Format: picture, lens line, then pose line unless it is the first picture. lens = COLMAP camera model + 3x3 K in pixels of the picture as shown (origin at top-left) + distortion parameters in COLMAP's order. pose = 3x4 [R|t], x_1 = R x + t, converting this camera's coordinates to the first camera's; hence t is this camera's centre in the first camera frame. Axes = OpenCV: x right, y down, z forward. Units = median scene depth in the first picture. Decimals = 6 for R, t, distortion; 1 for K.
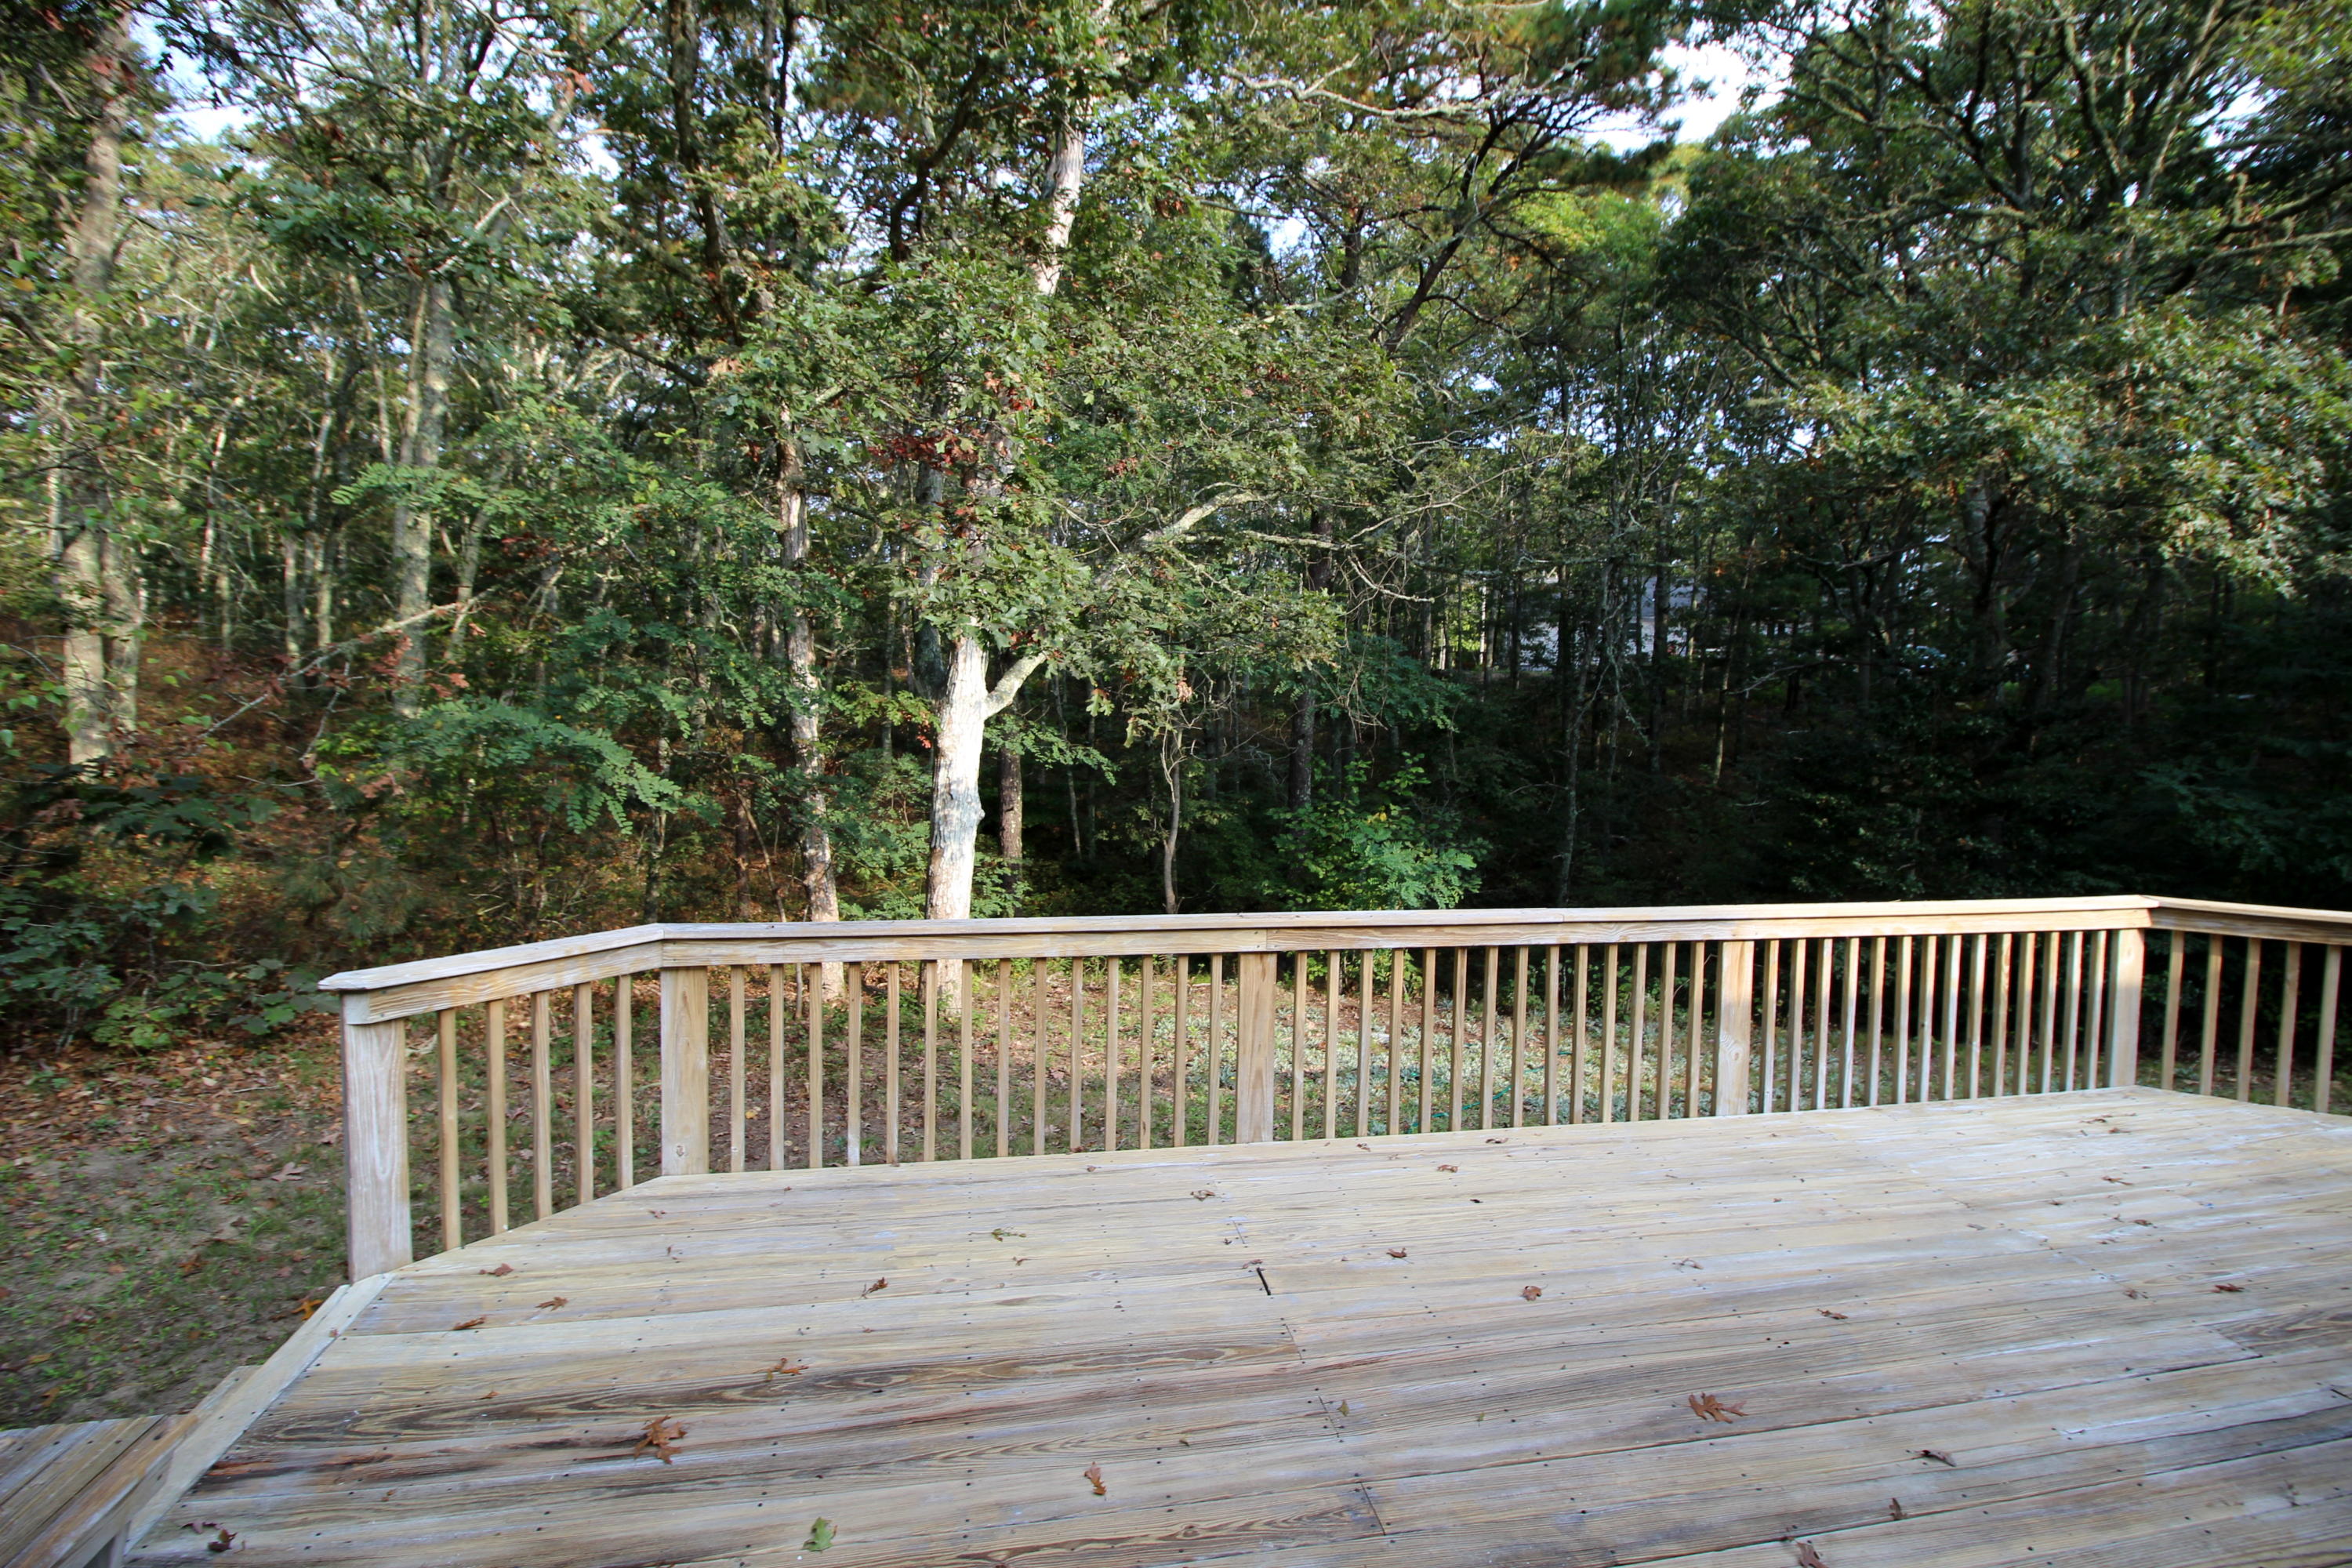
lens RADIAL K [[1068.2, 0, 1182.5], [0, 1068.2, 769.4], [0, 0, 1]] dist [-0.008111, -0.000702]
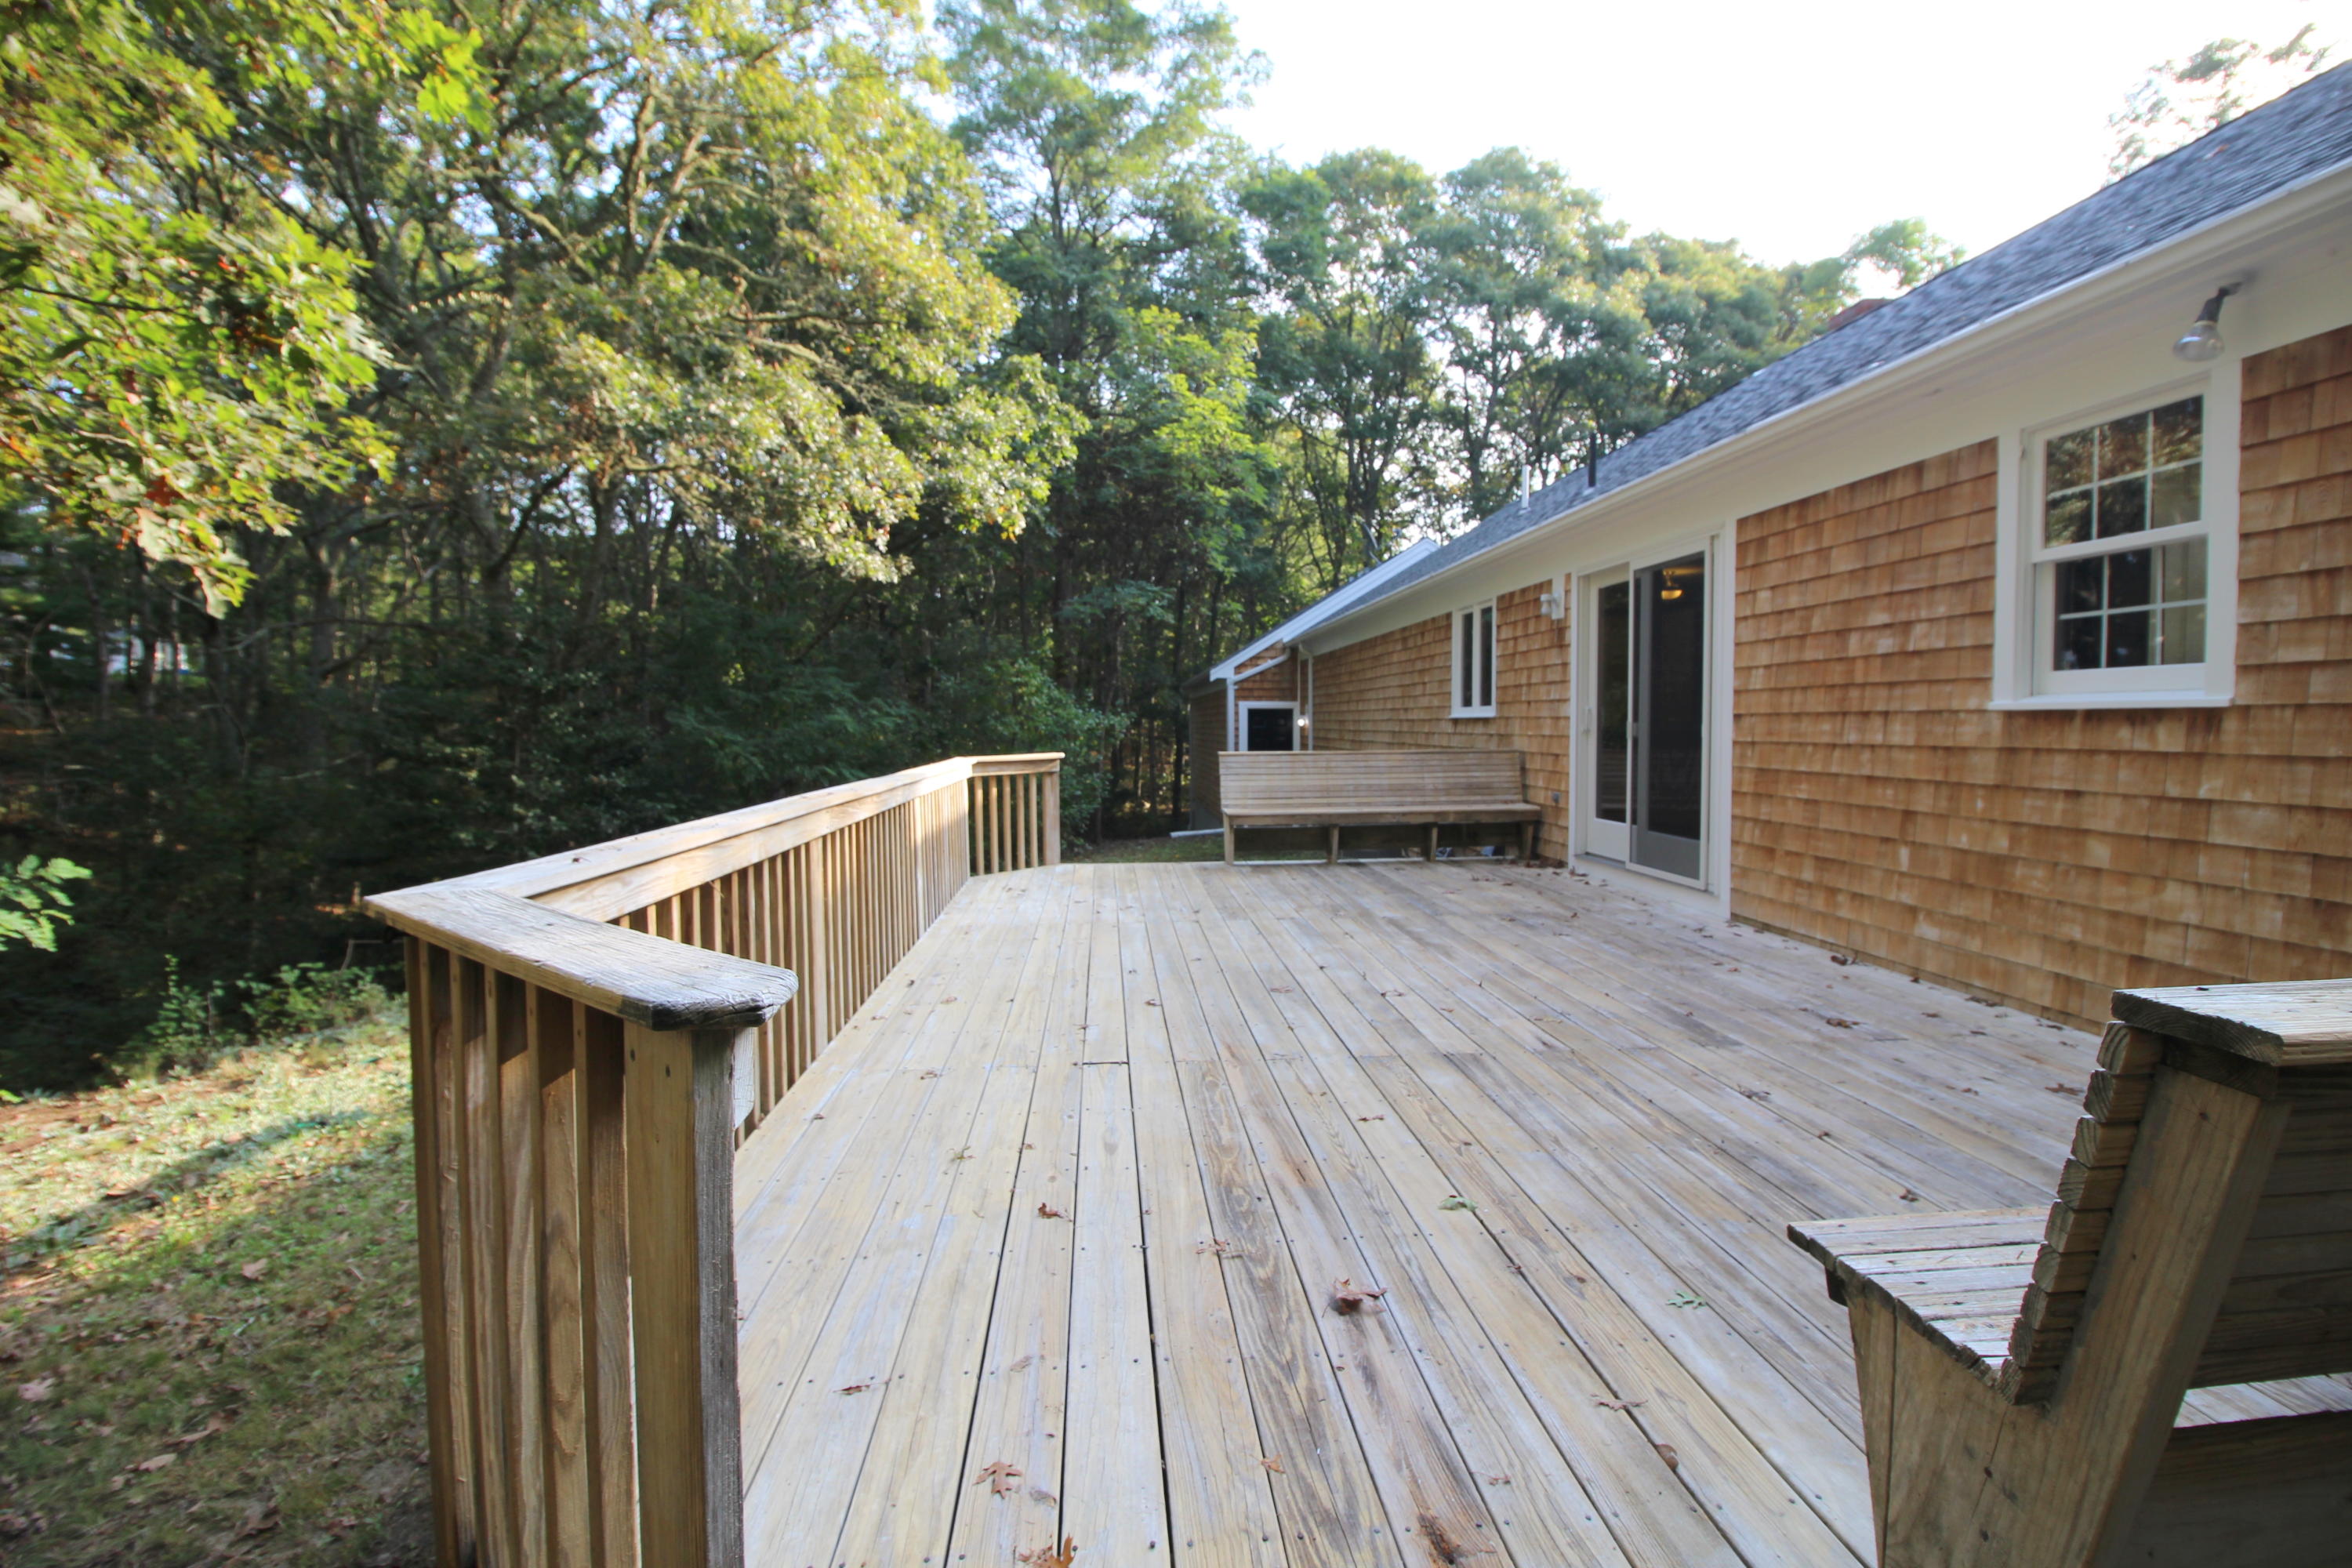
lens RADIAL K [[1068.2, 0, 1182.5], [0, 1068.2, 769.4], [0, 0, 1]] dist [-0.008111, -0.000702]
pose [[0.099354, -0.056106, 0.993469, -1.197005], [0.062959, 0.996763, 0.049996, 0.140136], [-0.993058, 0.057581, 0.102565, 0.920105]]
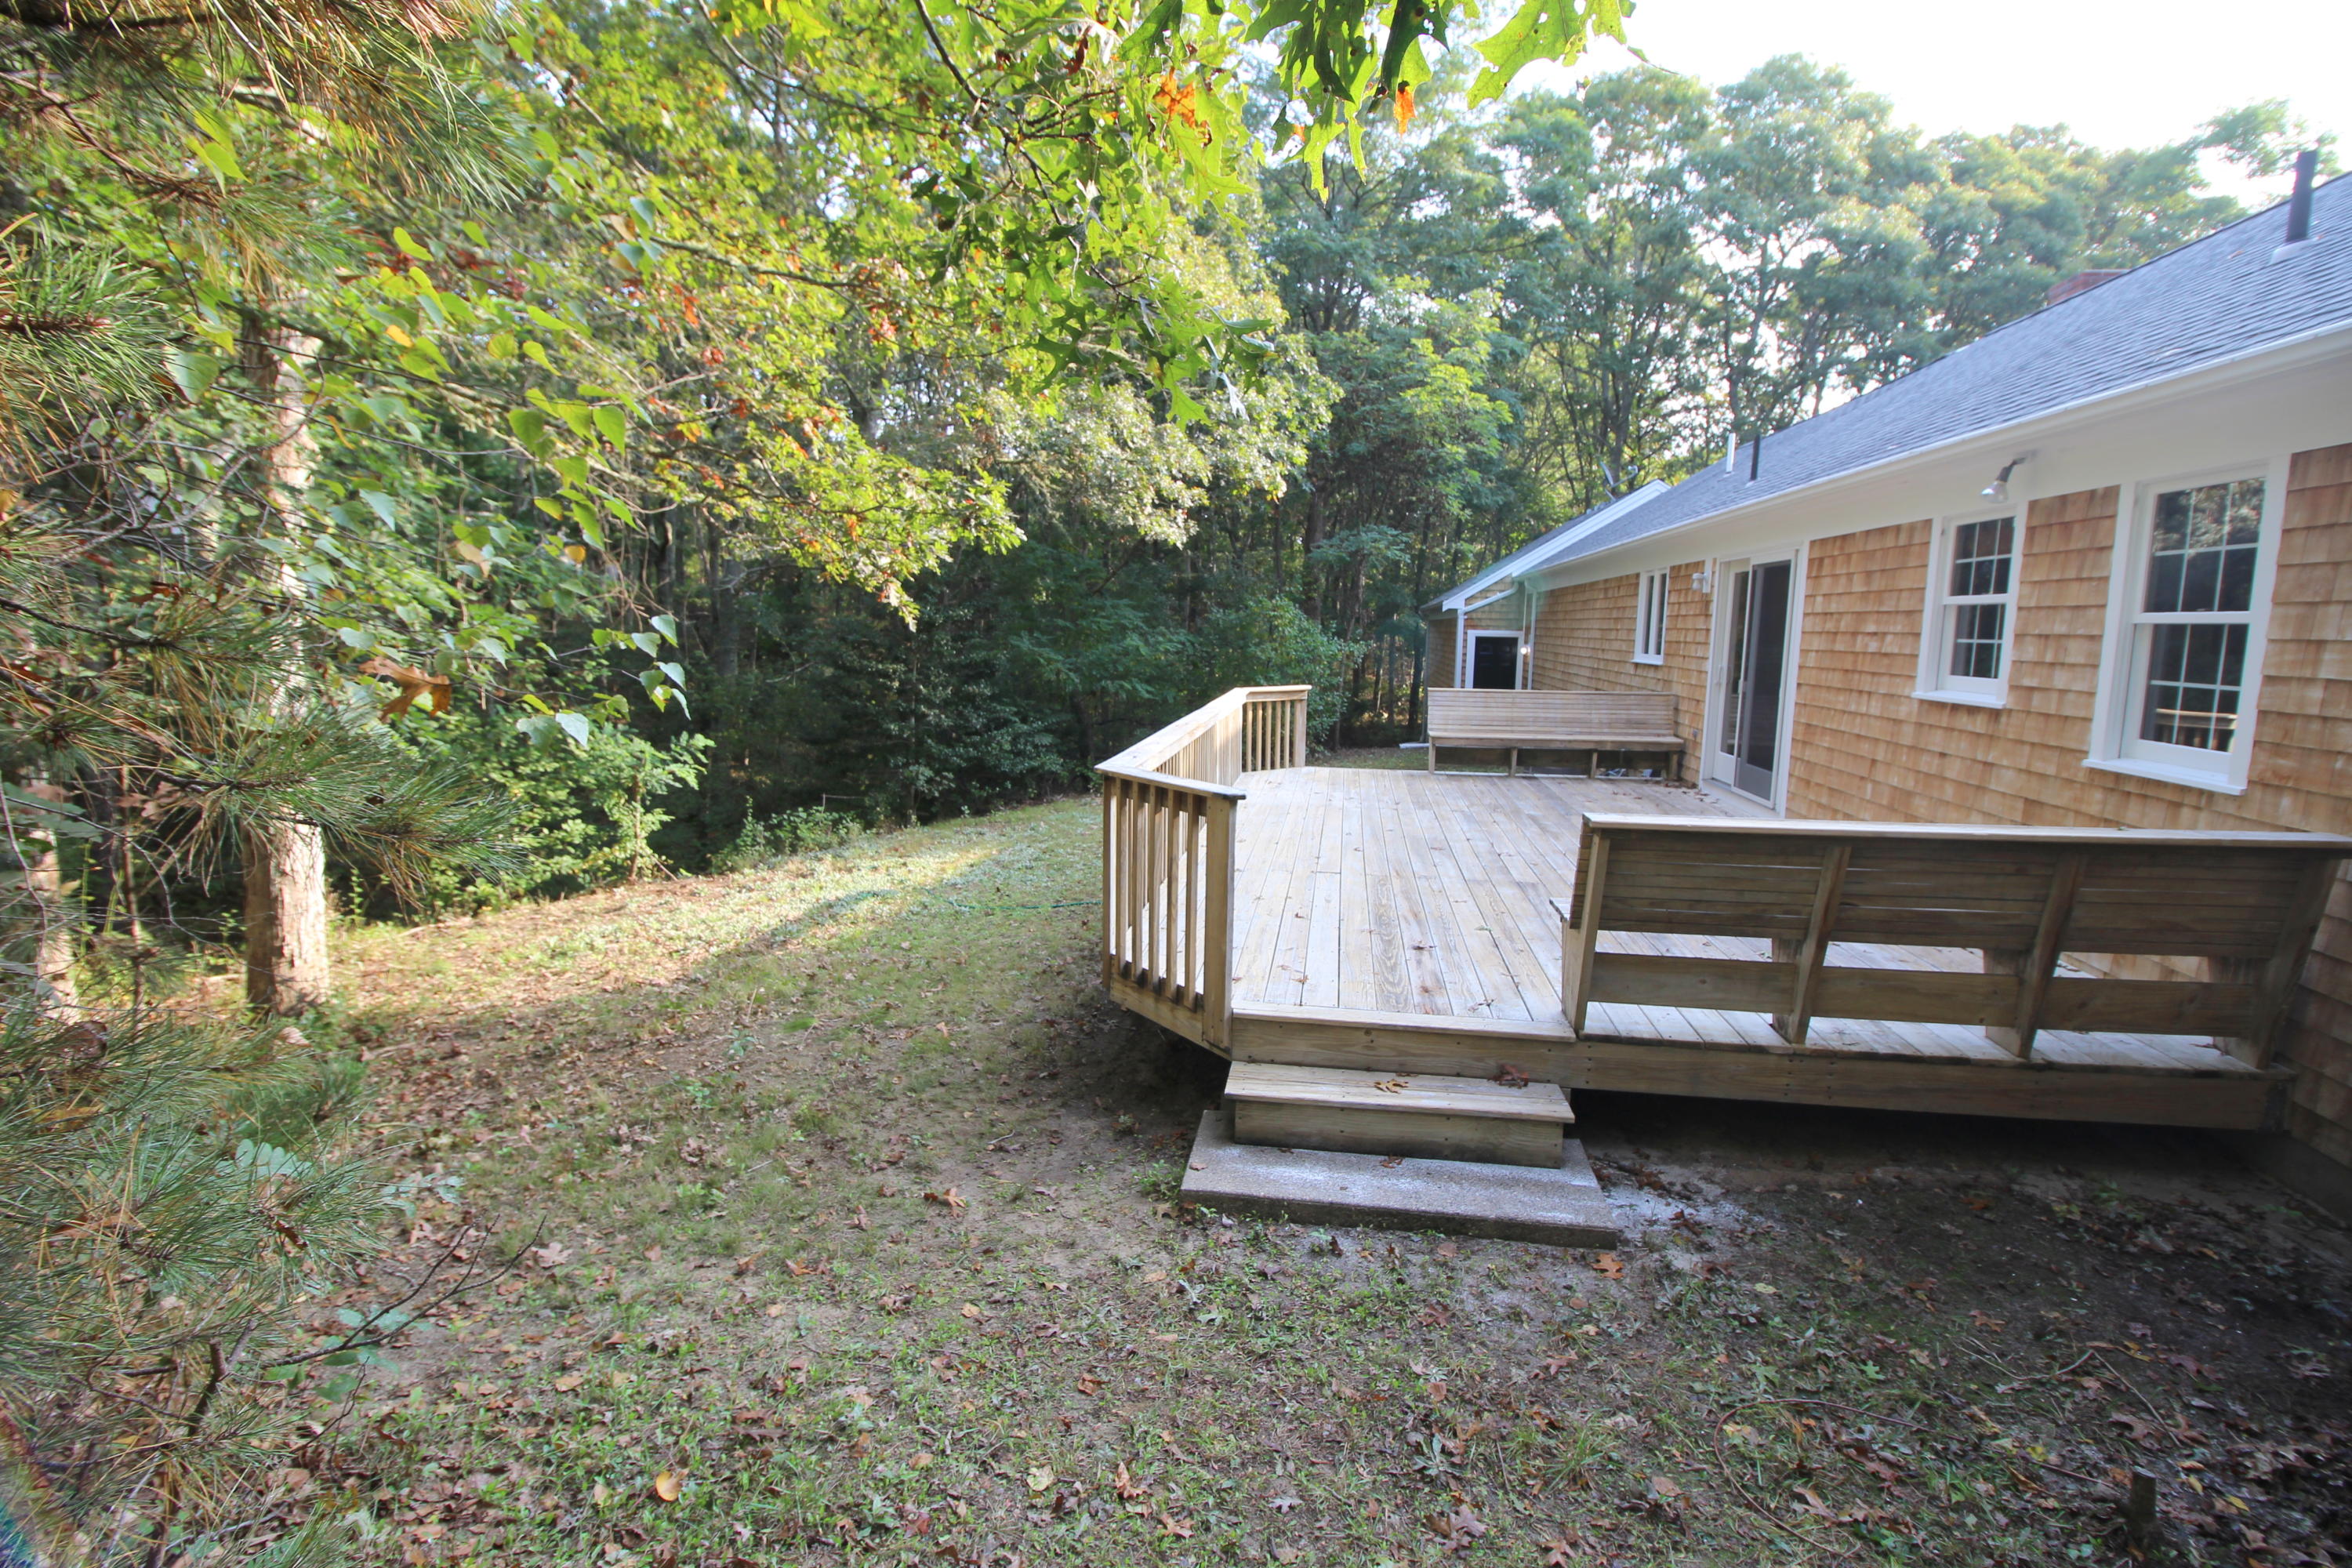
lens RADIAL K [[1068.2, 0, 1182.5], [0, 1068.2, 769.4], [0, 0, 1]] dist [-0.008111, -0.000702]
pose [[0.321862, -0.135860, 0.936988, -2.338084], [0.043610, 0.990728, 0.128671, -0.014524], [-0.945782, -0.000552, 0.324803, 0.681619]]
